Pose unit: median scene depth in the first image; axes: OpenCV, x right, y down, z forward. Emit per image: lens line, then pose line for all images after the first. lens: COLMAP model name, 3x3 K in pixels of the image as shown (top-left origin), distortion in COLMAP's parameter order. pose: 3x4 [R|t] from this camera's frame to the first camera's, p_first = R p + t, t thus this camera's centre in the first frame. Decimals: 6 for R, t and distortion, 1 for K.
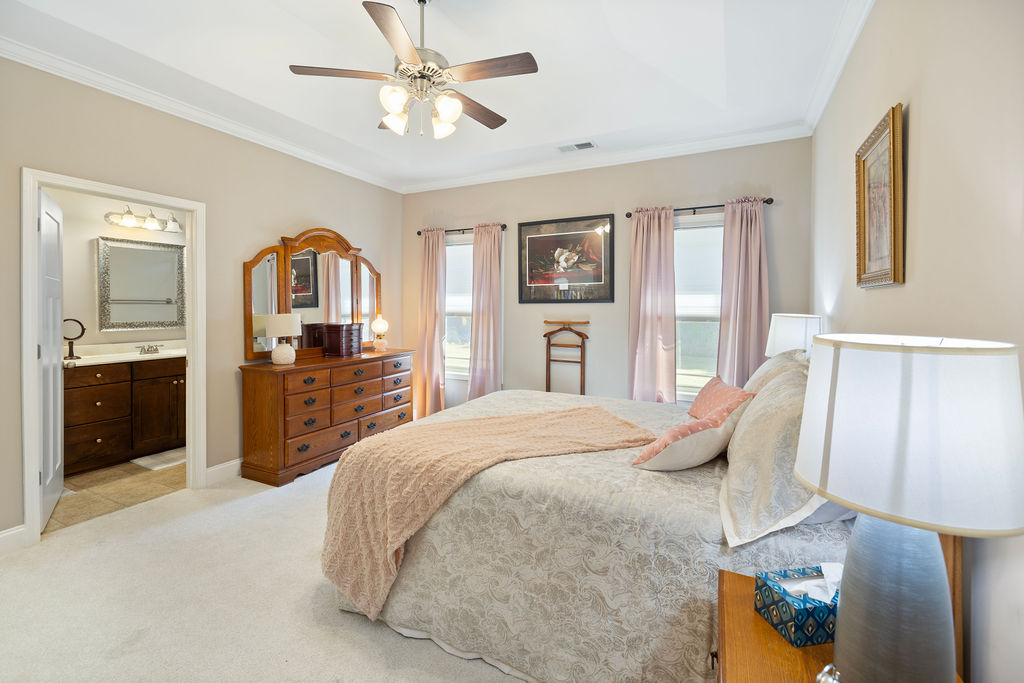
lens RADIAL K [[451.7, 0, 512.2], [0, 451.7, 310.7], [0, 0, 1]] dist [0.006012, 0.001948]
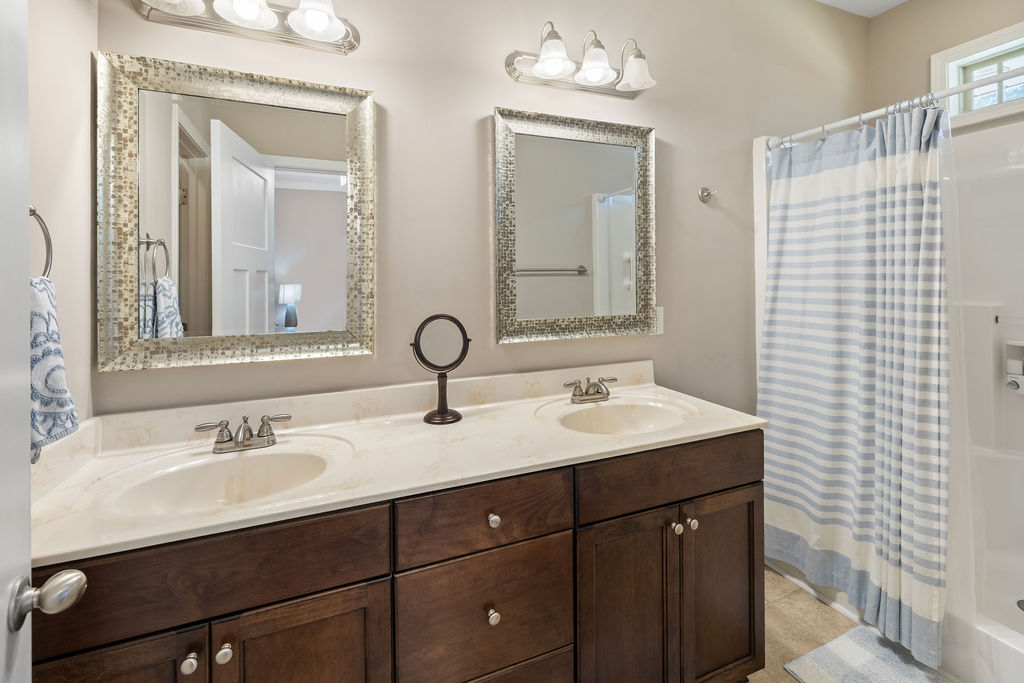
lens RADIAL K [[451.7, 0, 496.9], [0, 451.7, 279.5], [0, 0, 1]] dist [0.006012, 0.001948]
pose [[0.740512, -0.006995, -0.672006, -0.632166], [-0.000046, 0.999945, -0.010459, -0.006518], [0.672043, 0.007776, 0.740471, 0.696543]]
